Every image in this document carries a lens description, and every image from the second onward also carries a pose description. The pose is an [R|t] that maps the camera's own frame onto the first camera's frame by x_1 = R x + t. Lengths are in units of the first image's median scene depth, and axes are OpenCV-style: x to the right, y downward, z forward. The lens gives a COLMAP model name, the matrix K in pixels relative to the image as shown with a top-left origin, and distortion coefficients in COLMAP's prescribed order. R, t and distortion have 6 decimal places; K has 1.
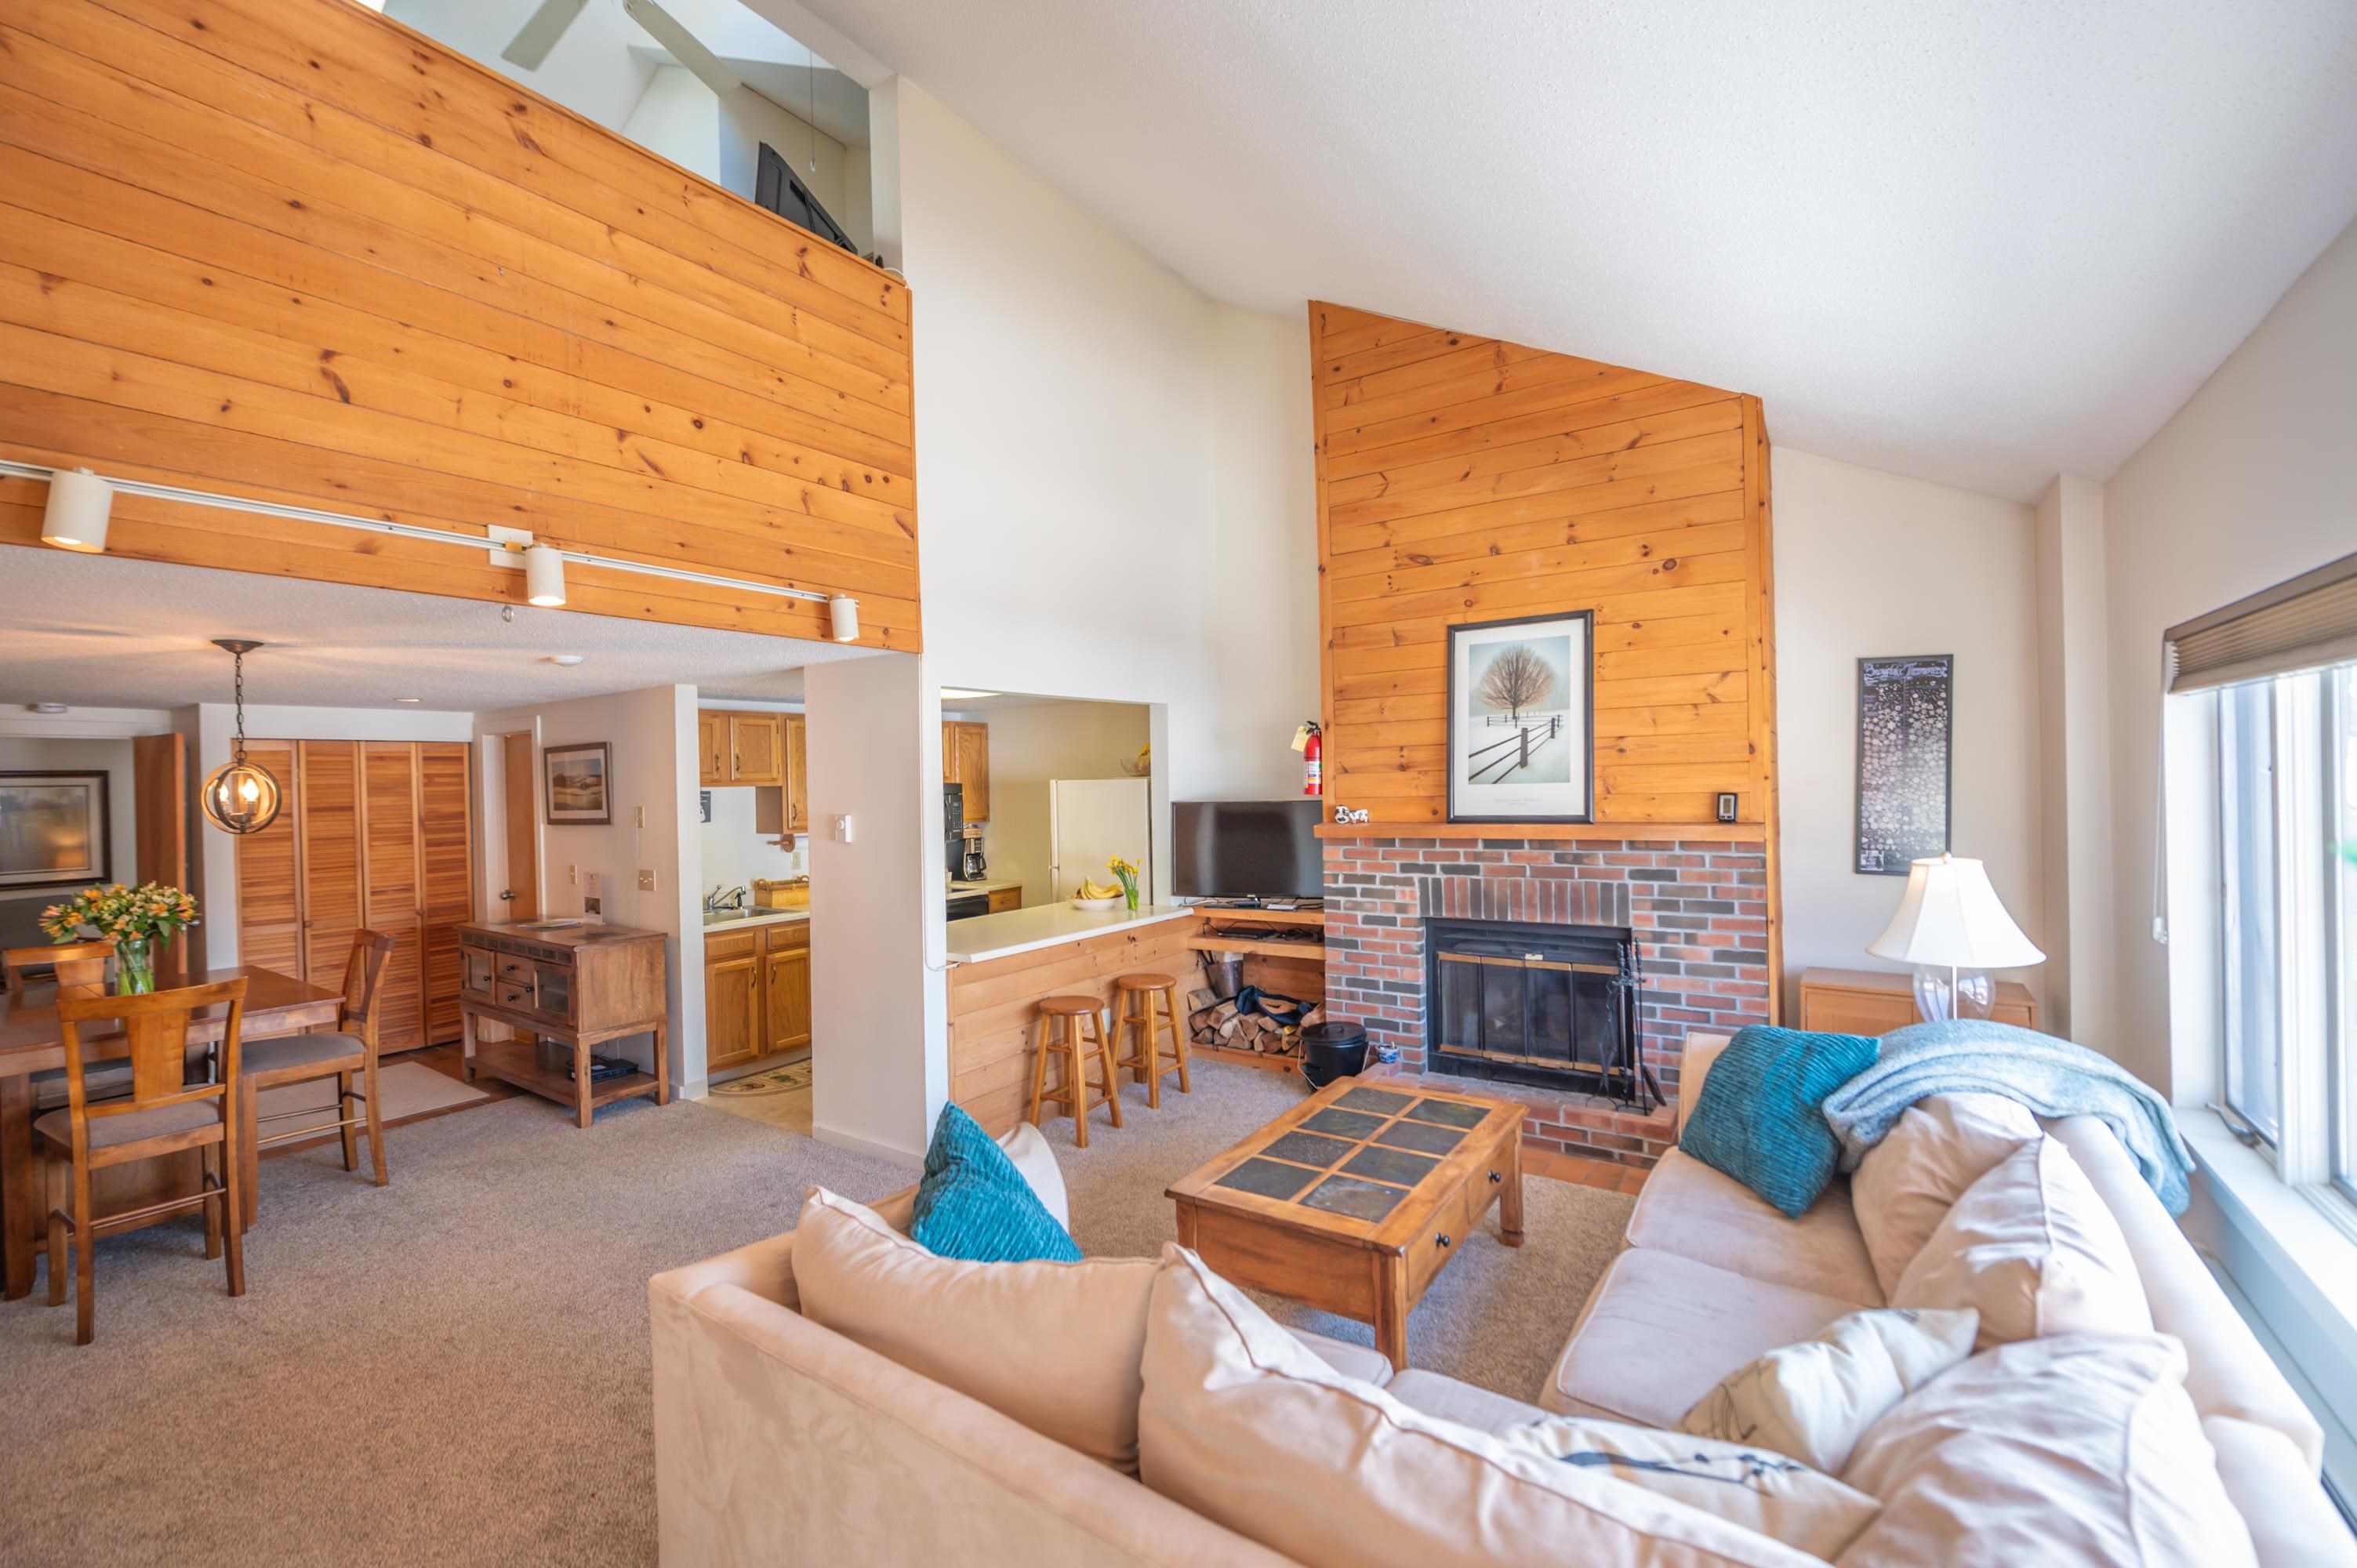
lens RADIAL K [[986.5, 0, 1165.4], [0, 986.5, 784.1], [0, 0, 1]] dist [-0.008019, -0.000818]
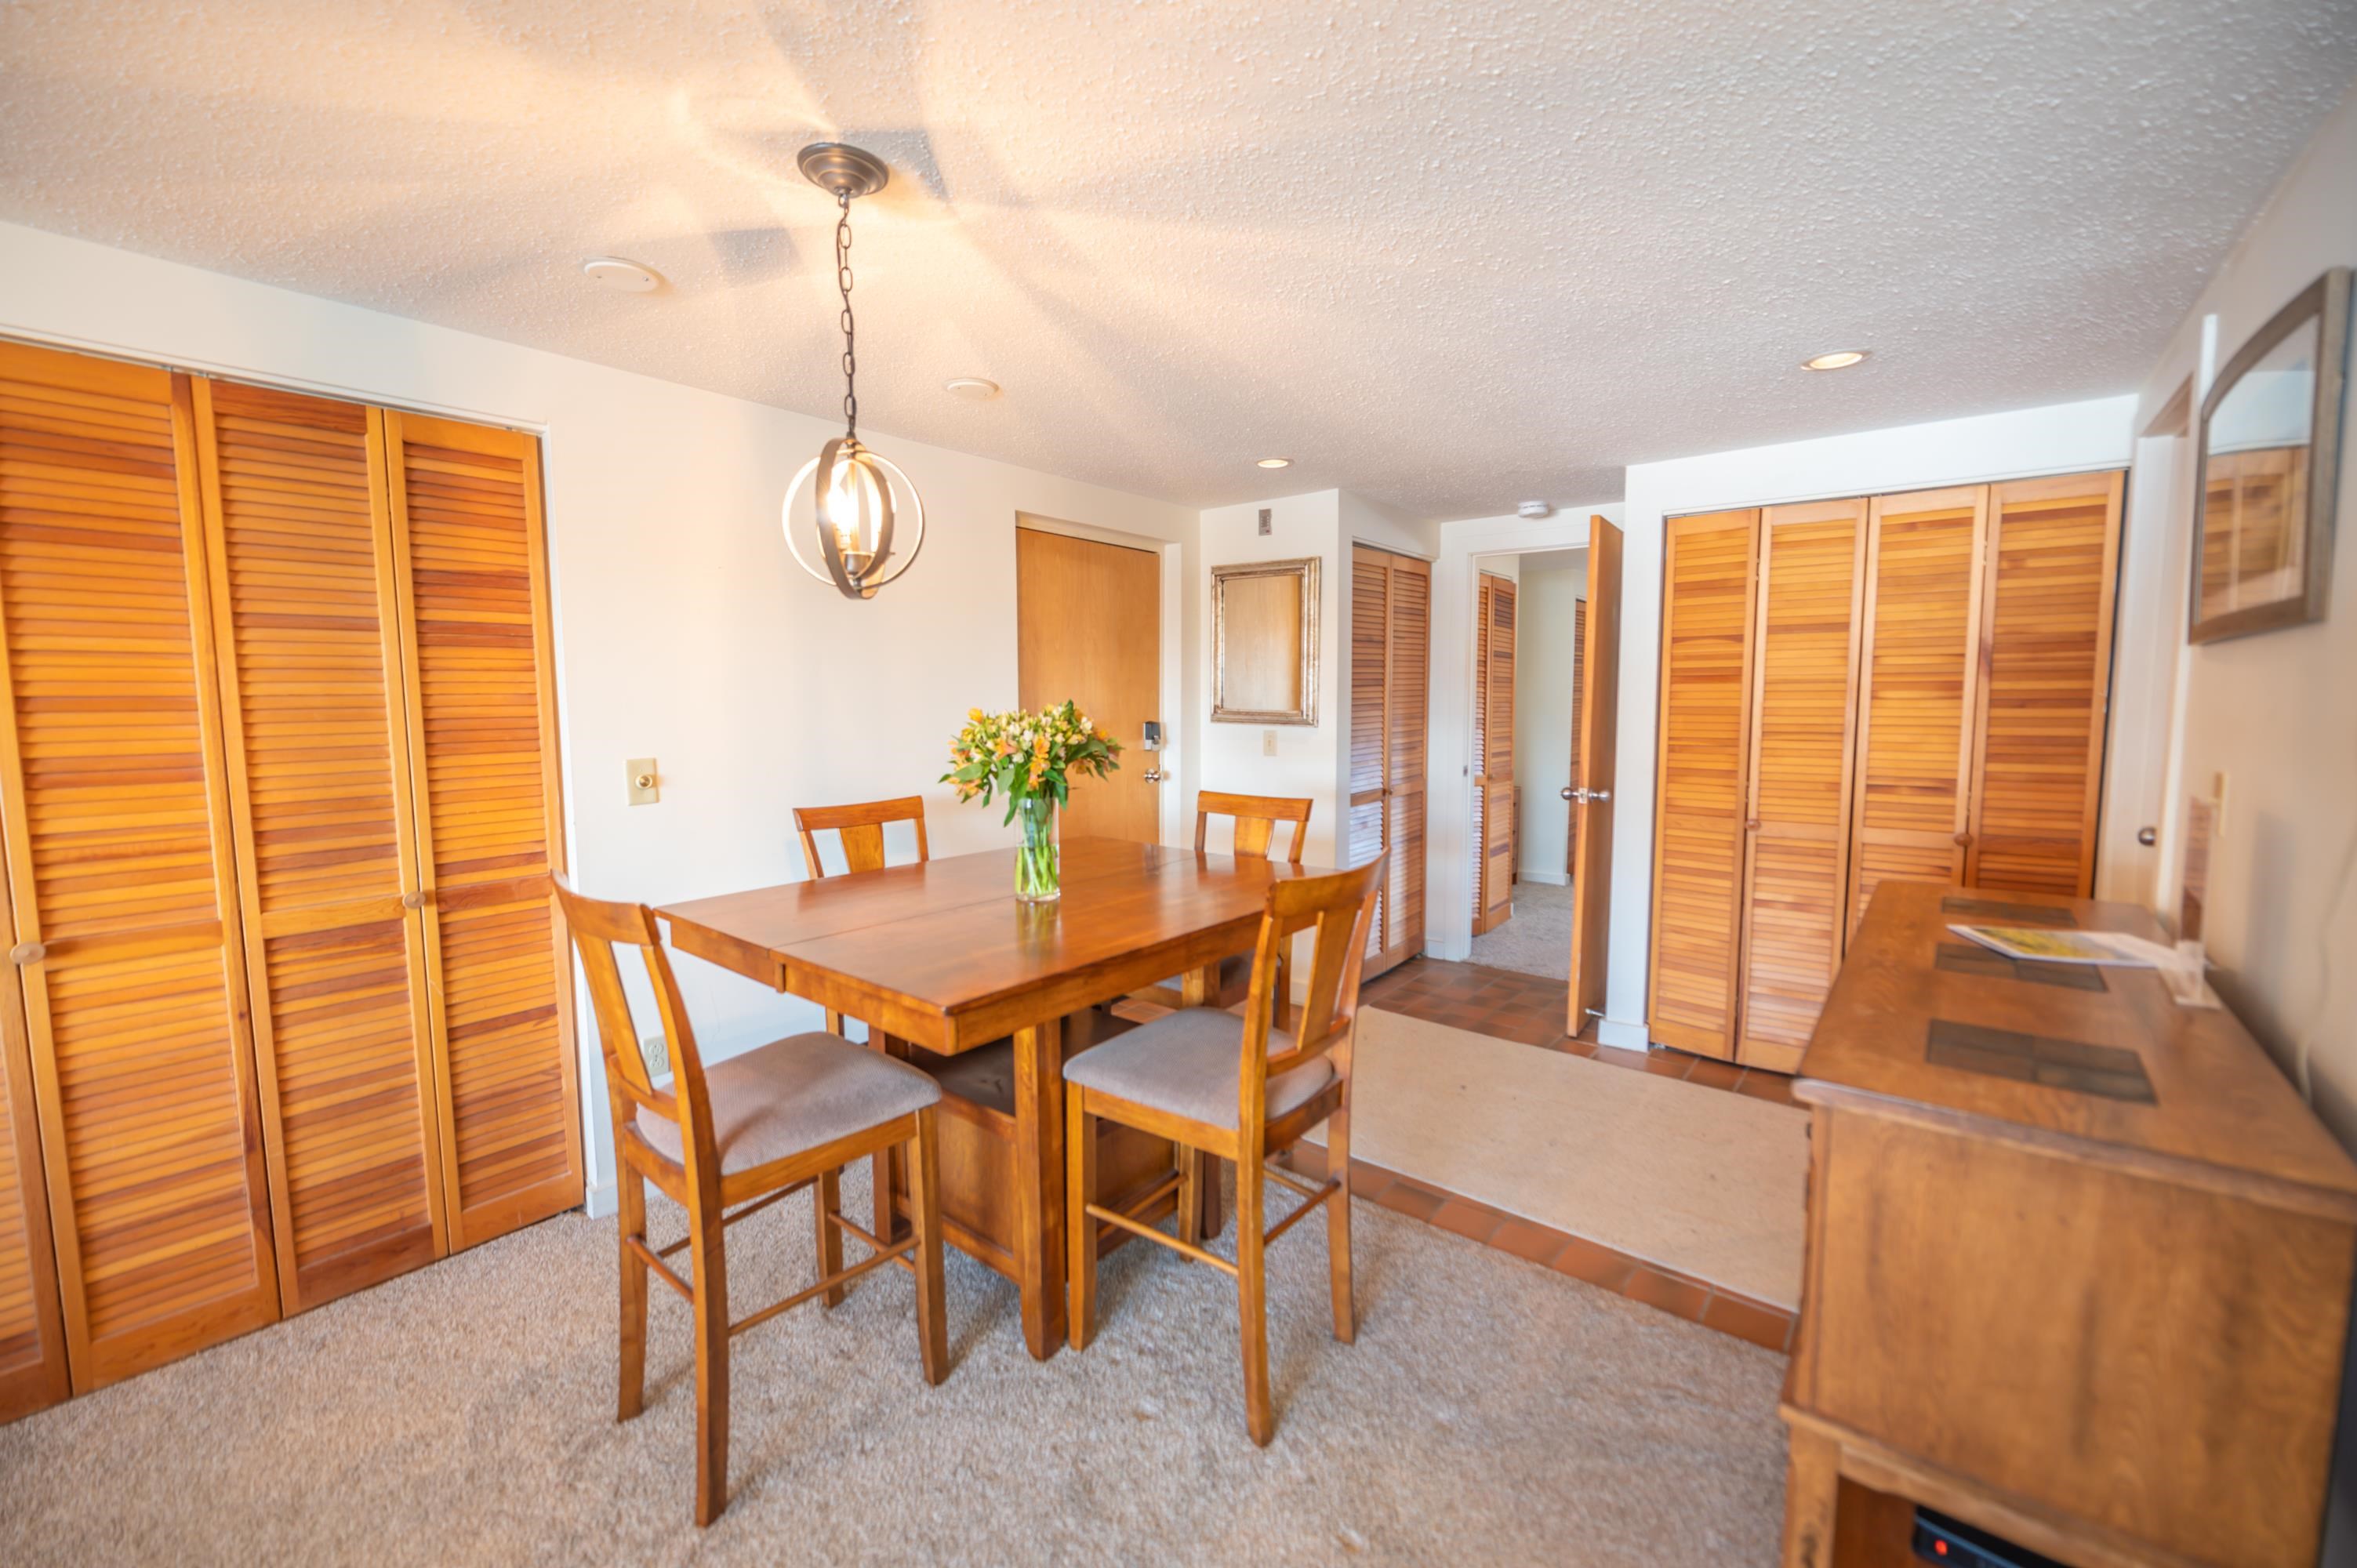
lens RADIAL K [[935.2, 0, 1170.7], [0, 935.2, 773.8], [0, 0, 1]] dist [-0.007501, -0.000131]
pose [[-0.081517, 0.105696, -0.991052, -0.355376], [0.000737, 0.994367, 0.105989, 0.064041], [0.996672, 0.007909, -0.081135, 0.846514]]
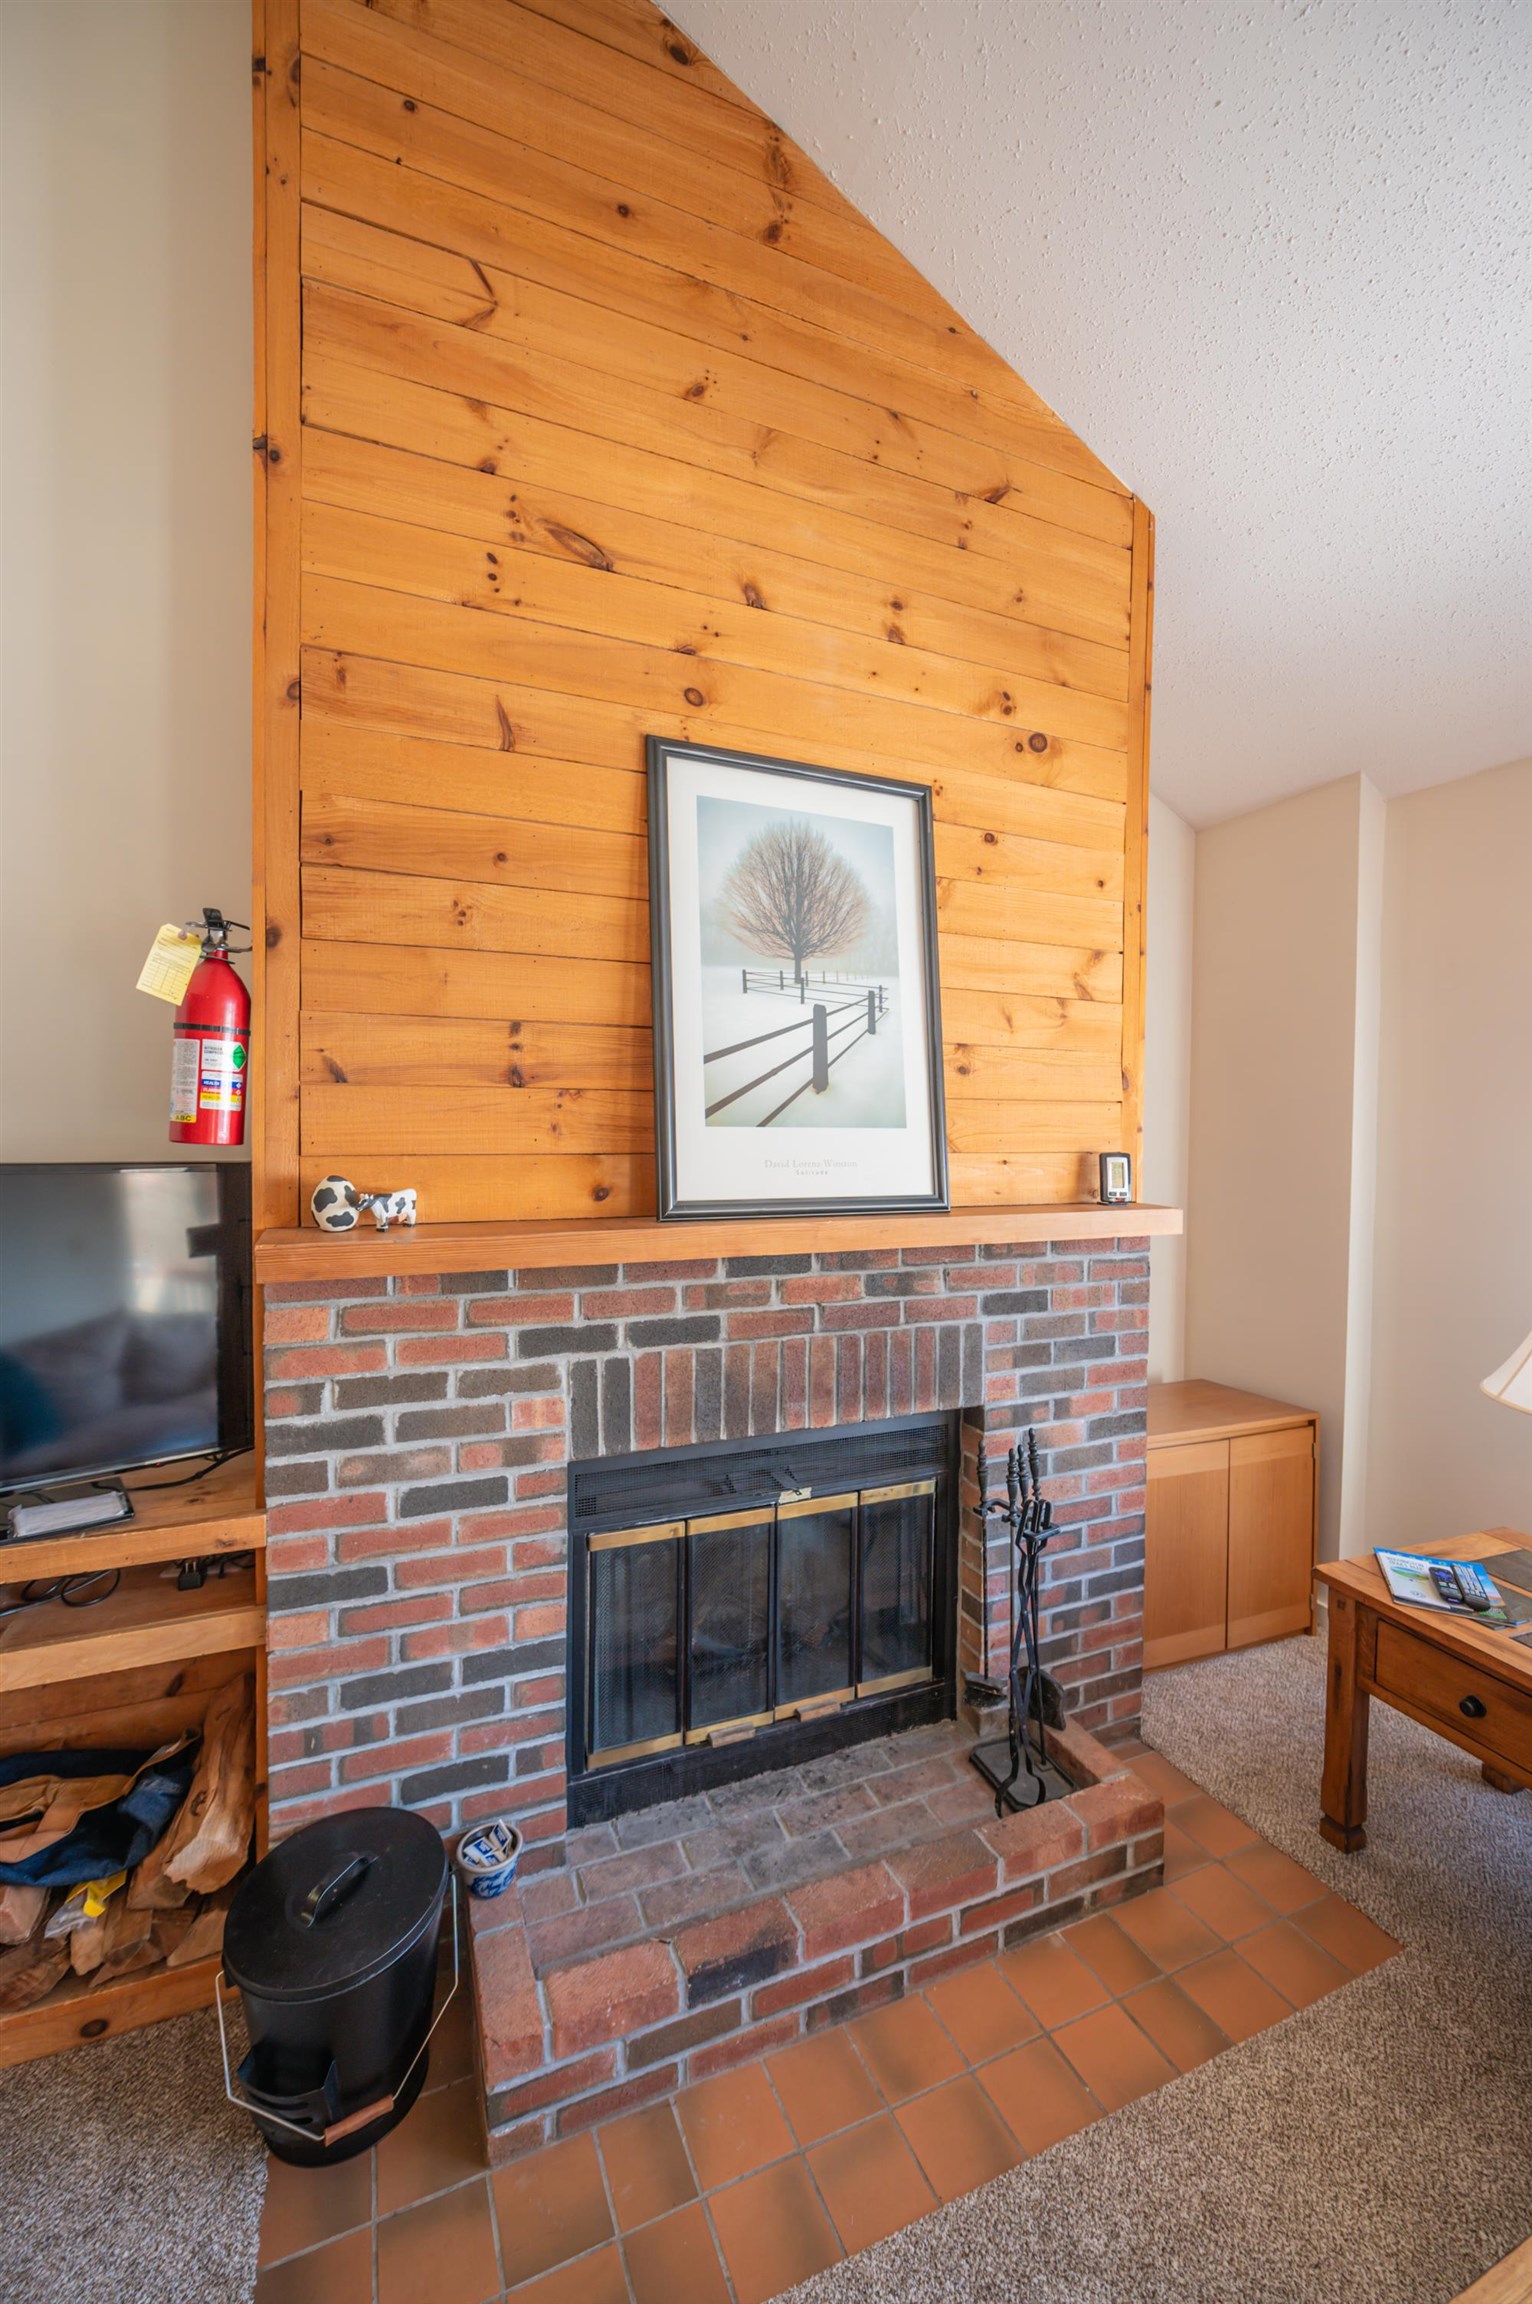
lens RADIAL K [[914.2, 0, 764.5], [0, 914.2, 1158.6], [0, 0, 1]] dist [-0.007501, -0.000131]
pose [[0.536926, 0.005019, 0.843615, -0.004597], [-0.019703, 0.999784, 0.006592, 0.010771], [-0.843399, -0.020161, 0.536909, 0.753409]]
